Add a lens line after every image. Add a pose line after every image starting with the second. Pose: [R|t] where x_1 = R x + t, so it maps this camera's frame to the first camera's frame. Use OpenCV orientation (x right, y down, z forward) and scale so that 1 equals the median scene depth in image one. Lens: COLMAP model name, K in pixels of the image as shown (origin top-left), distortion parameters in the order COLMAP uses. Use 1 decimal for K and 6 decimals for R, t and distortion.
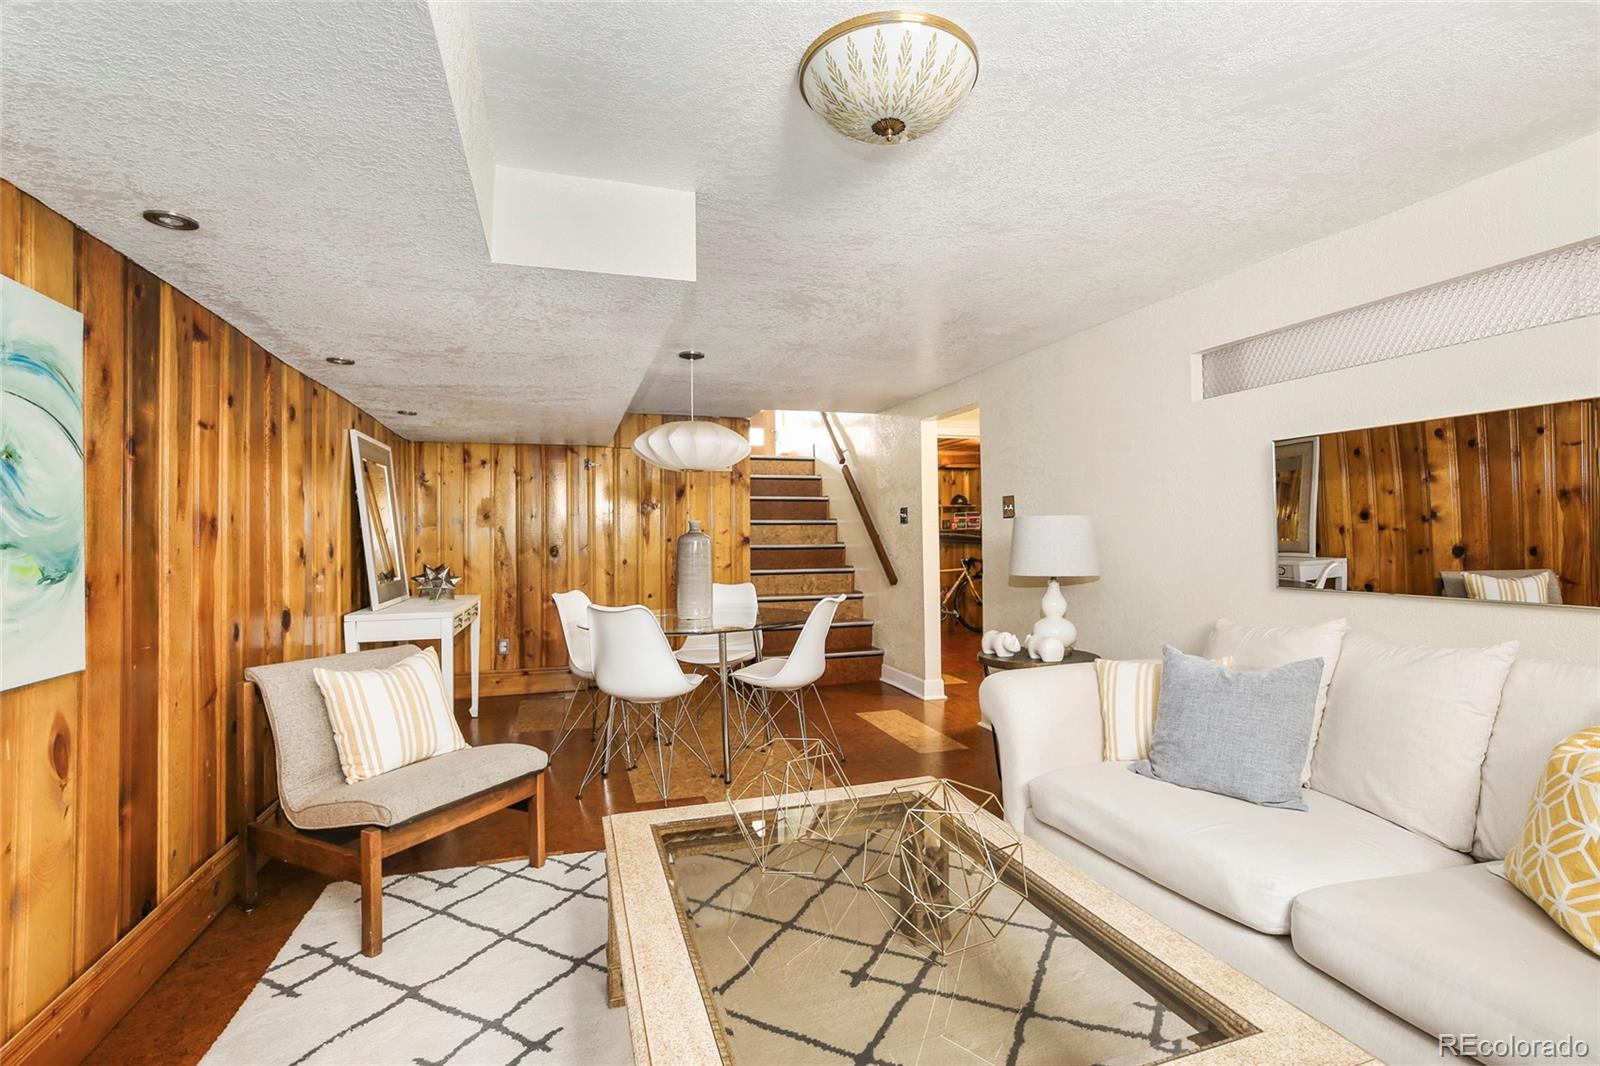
lens RADIAL K [[739.3, 0, 800.0], [0, 739.3, 533.0], [0, 0, 1]] dist [-0.017609, 0.000792]
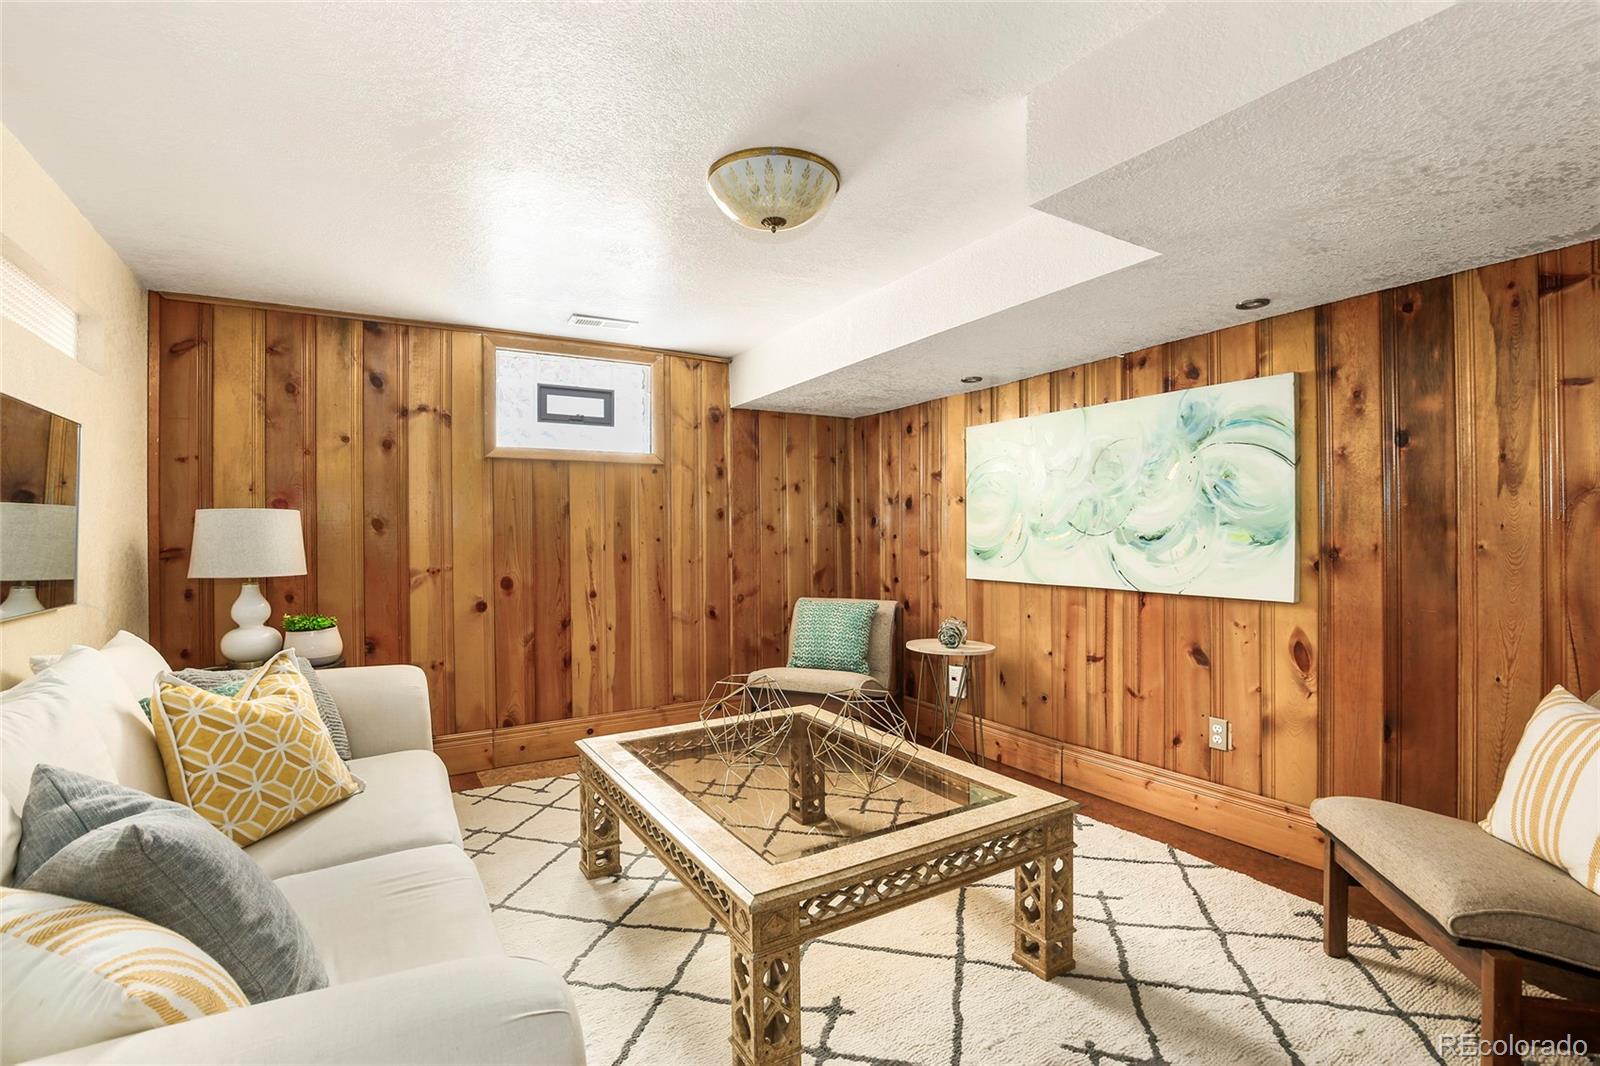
lens RADIAL K [[739.3, 0, 800.0], [0, 739.3, 533.0], [0, 0, 1]] dist [-0.017609, 0.000792]
pose [[-0.973880, 0.021654, -0.226029, 0.374566], [0.021633, 0.999763, 0.002572, 0.011619], [0.226031, -0.002385, -0.974117, 2.235070]]
